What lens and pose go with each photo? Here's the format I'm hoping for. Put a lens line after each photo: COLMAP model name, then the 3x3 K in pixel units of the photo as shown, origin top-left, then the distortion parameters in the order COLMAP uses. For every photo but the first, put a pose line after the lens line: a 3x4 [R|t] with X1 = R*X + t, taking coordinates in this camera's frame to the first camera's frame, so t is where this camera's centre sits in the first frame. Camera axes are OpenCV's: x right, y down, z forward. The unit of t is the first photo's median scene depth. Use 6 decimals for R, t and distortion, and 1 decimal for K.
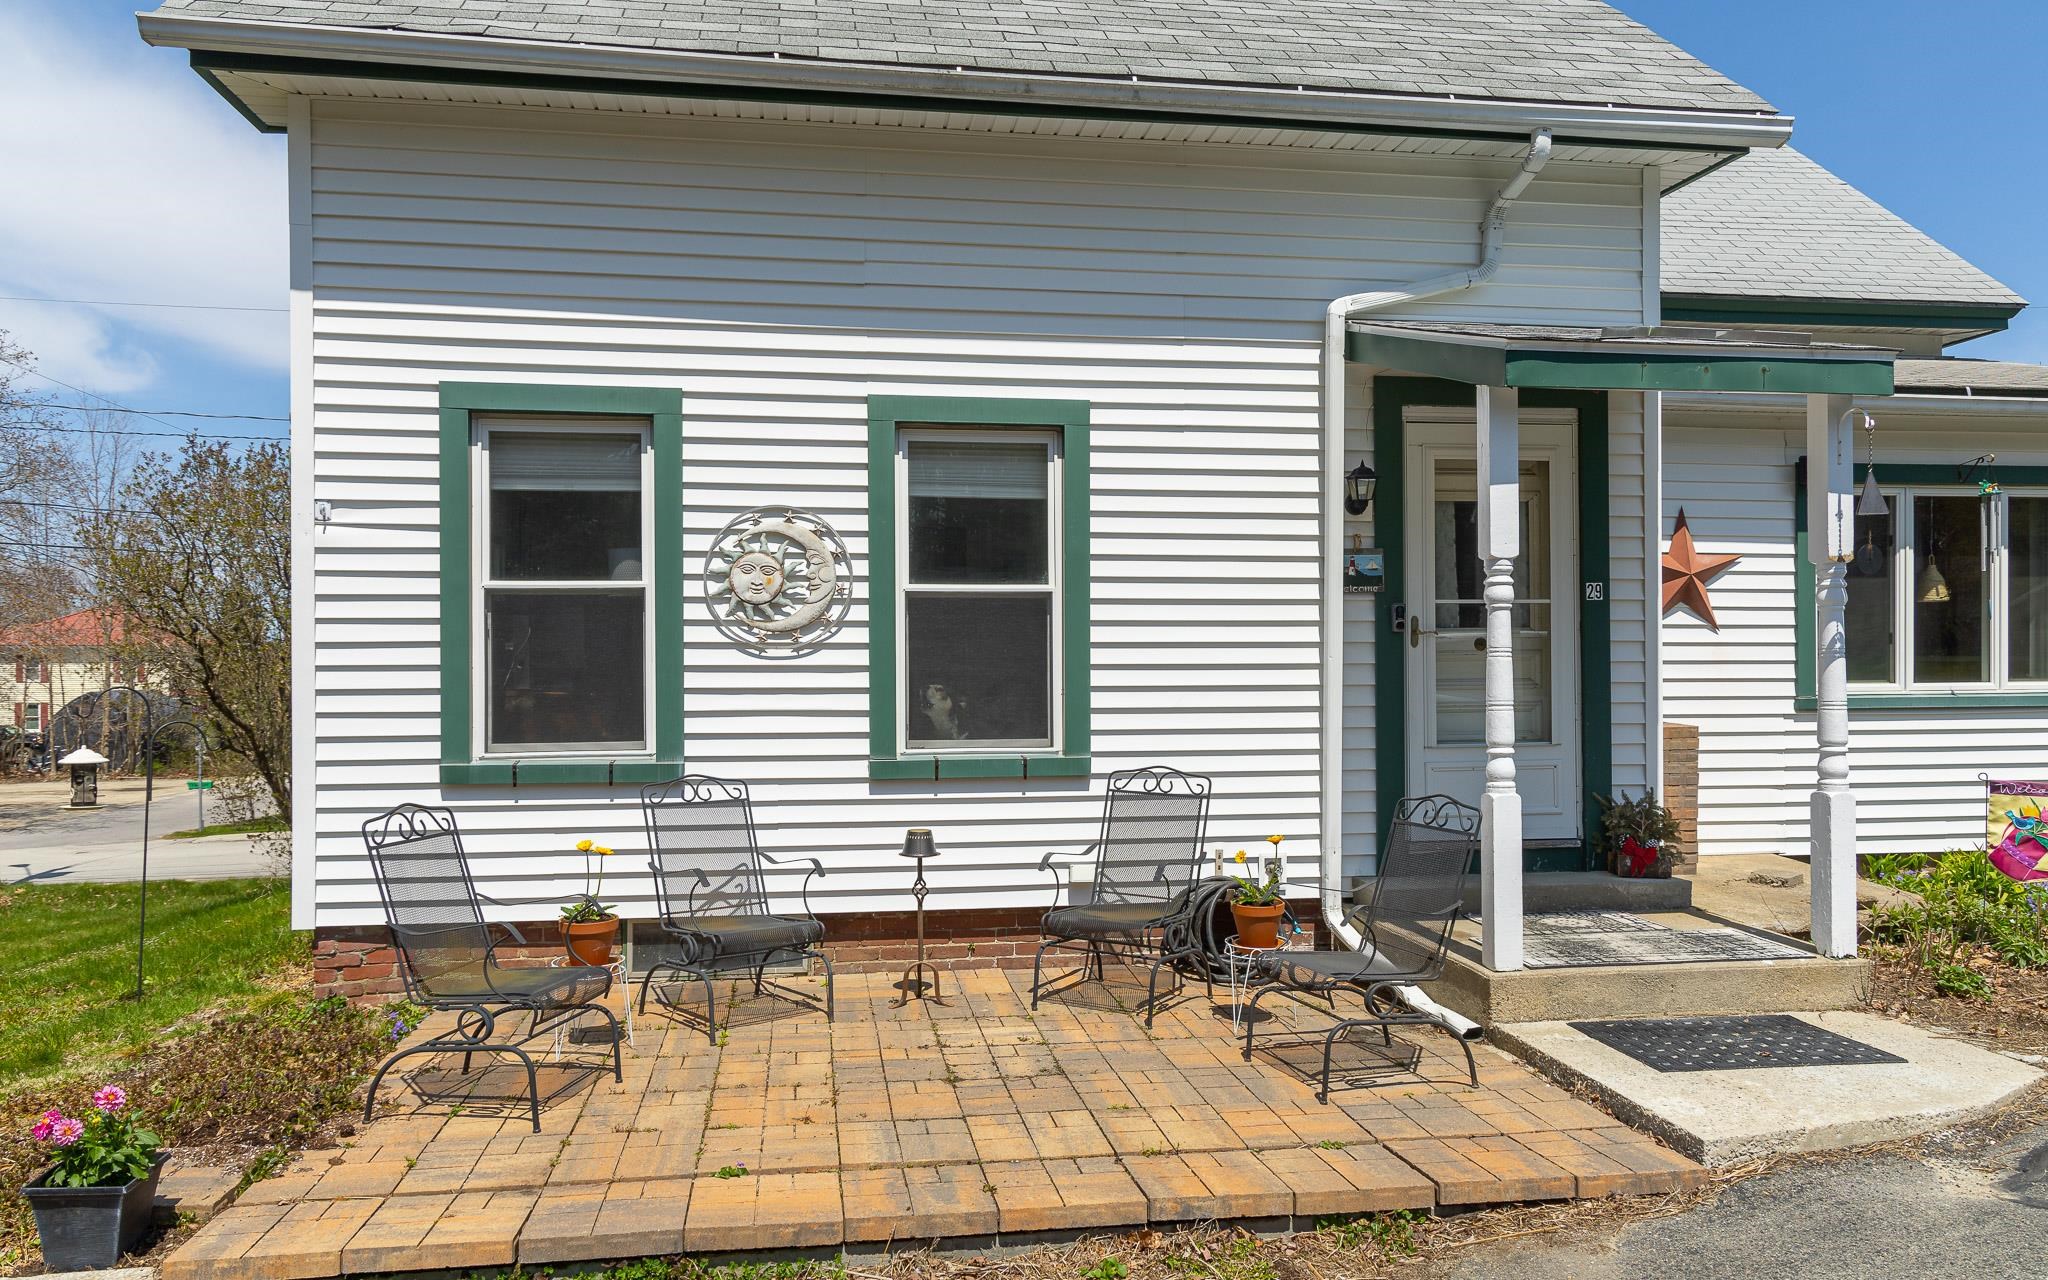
lens RADIAL K [[1441.2, 0, 1026.9], [0, 1441.2, 626.9], [0, 0, 1]] dist [0.001240, -0.001899]
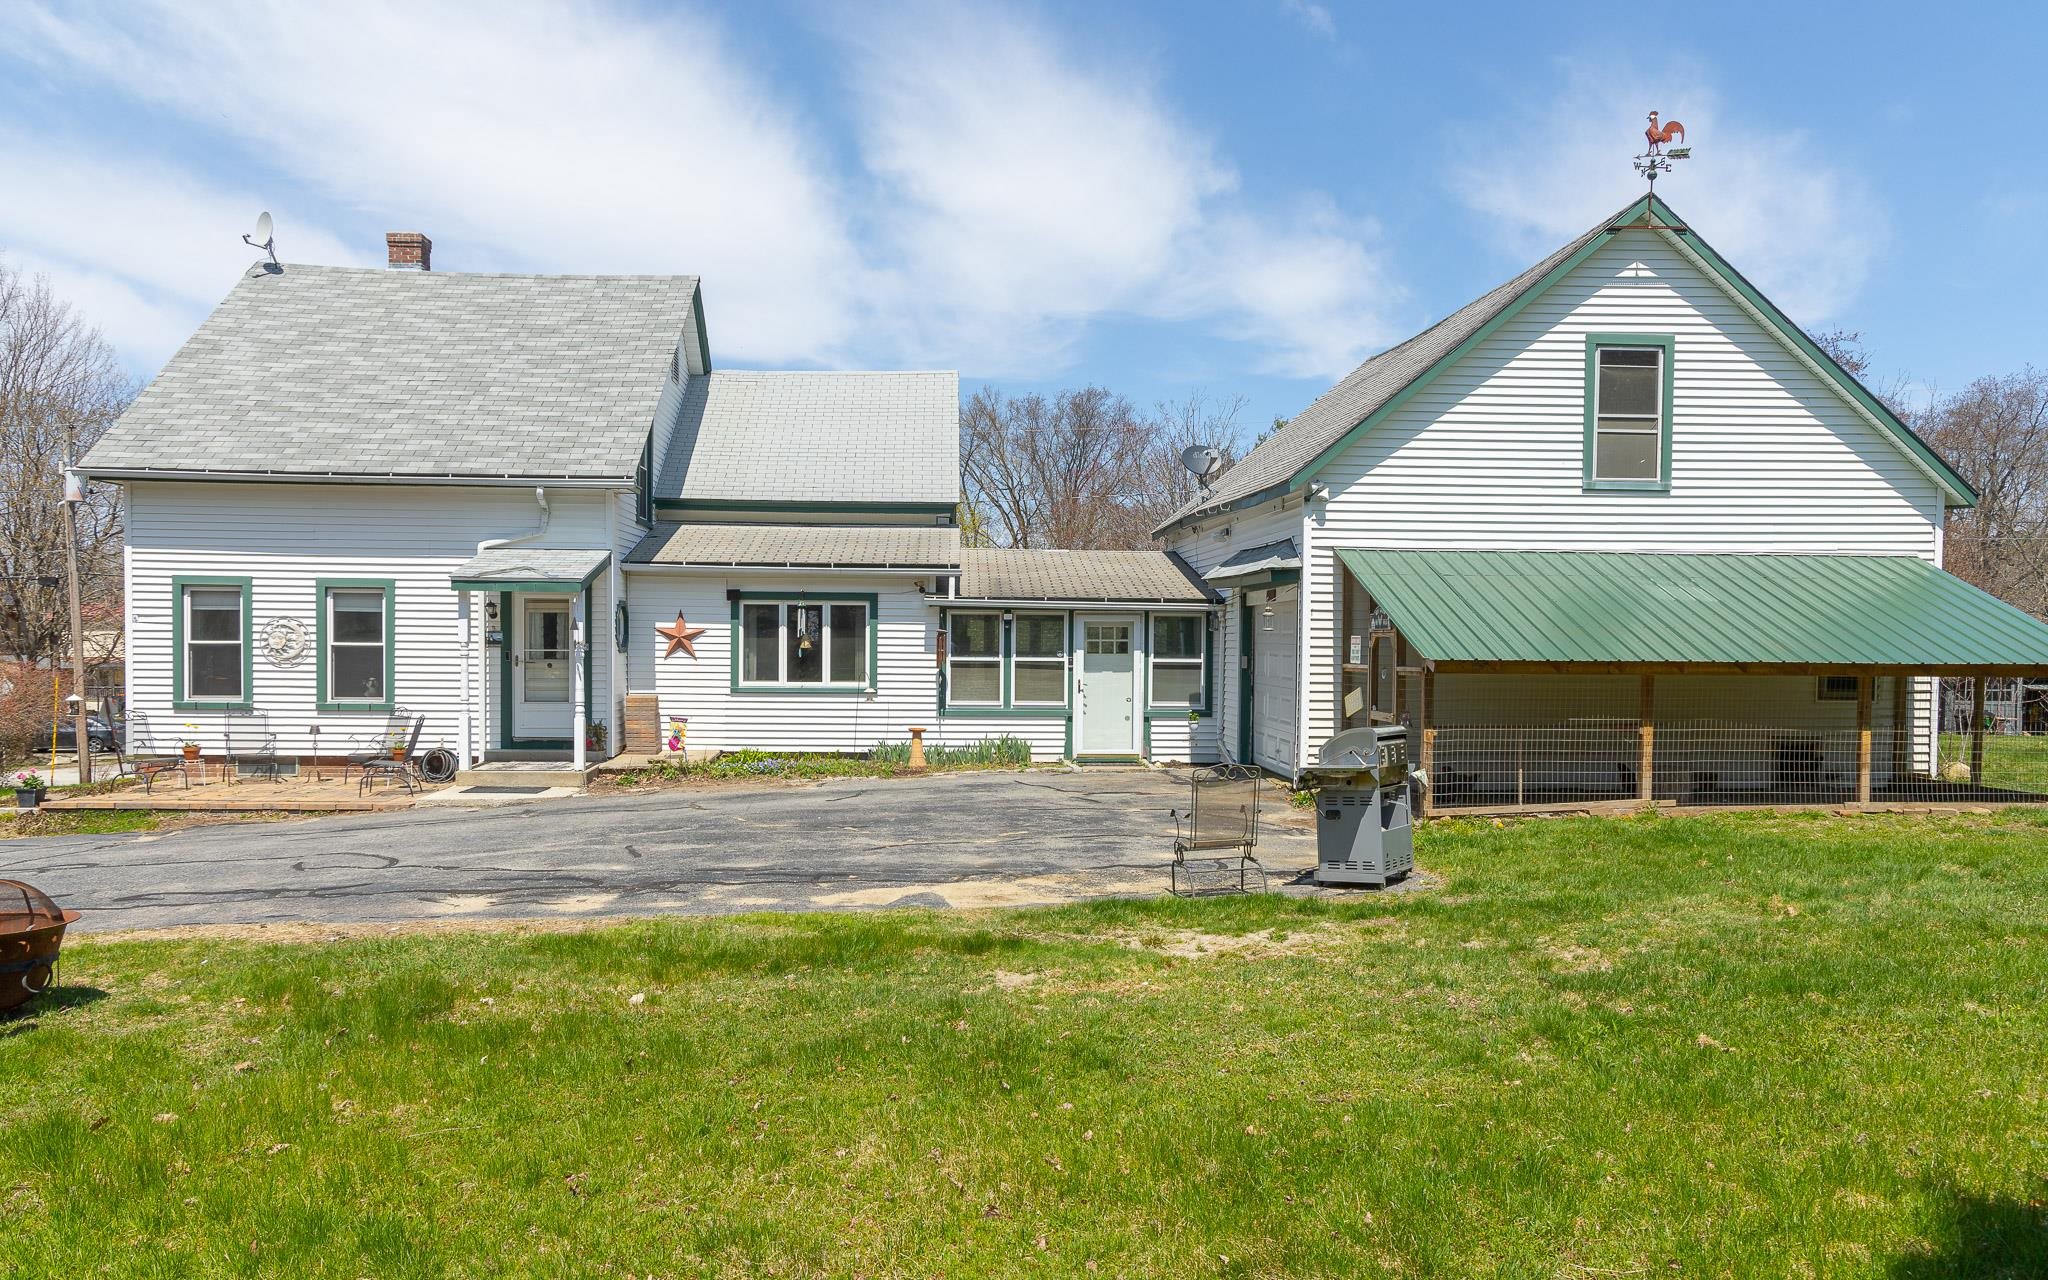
lens RADIAL K [[1441.2, 0, 1008.8], [0, 1441.2, 634.4], [0, 0, 1]] dist [0.001240, -0.001899]
pose [[0.993580, 0.012761, -0.112412, 1.596862], [-0.009930, 0.999620, 0.025704, -0.134976], [0.112698, -0.024423, 0.993329, -1.718771]]
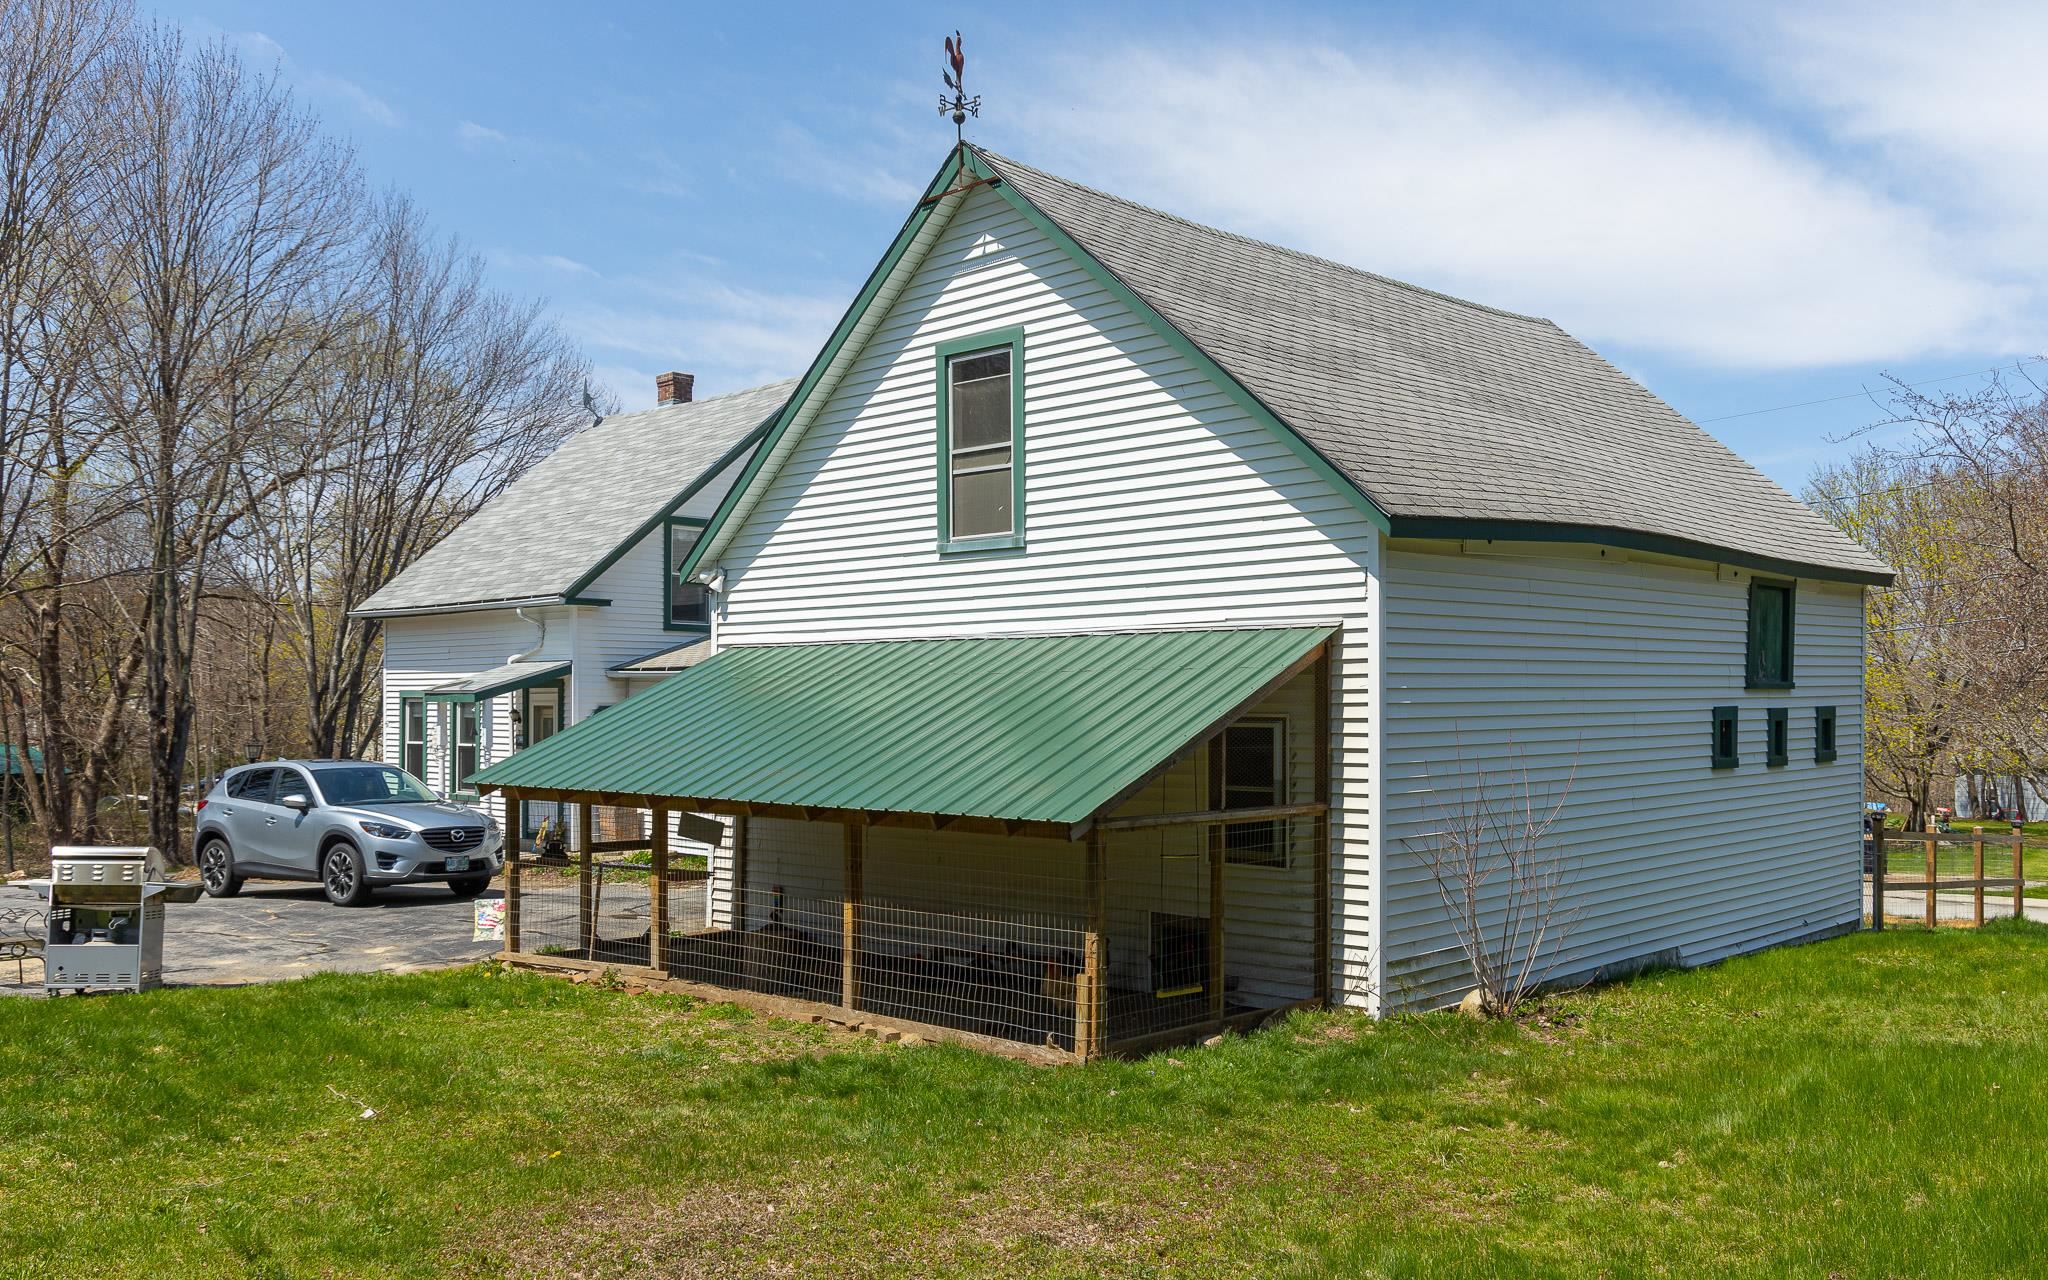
lens RADIAL K [[1742.9, 0, 1022.0], [0, 1742.9, 654.0], [0, 0, 1]] dist [-0.063674, -0.002151]
pose [[0.584079, -0.017925, -0.811499, 4.183098], [0.018305, 0.999793, -0.008908, -0.183714], [0.811490, -0.009651, 0.584287, -0.322853]]
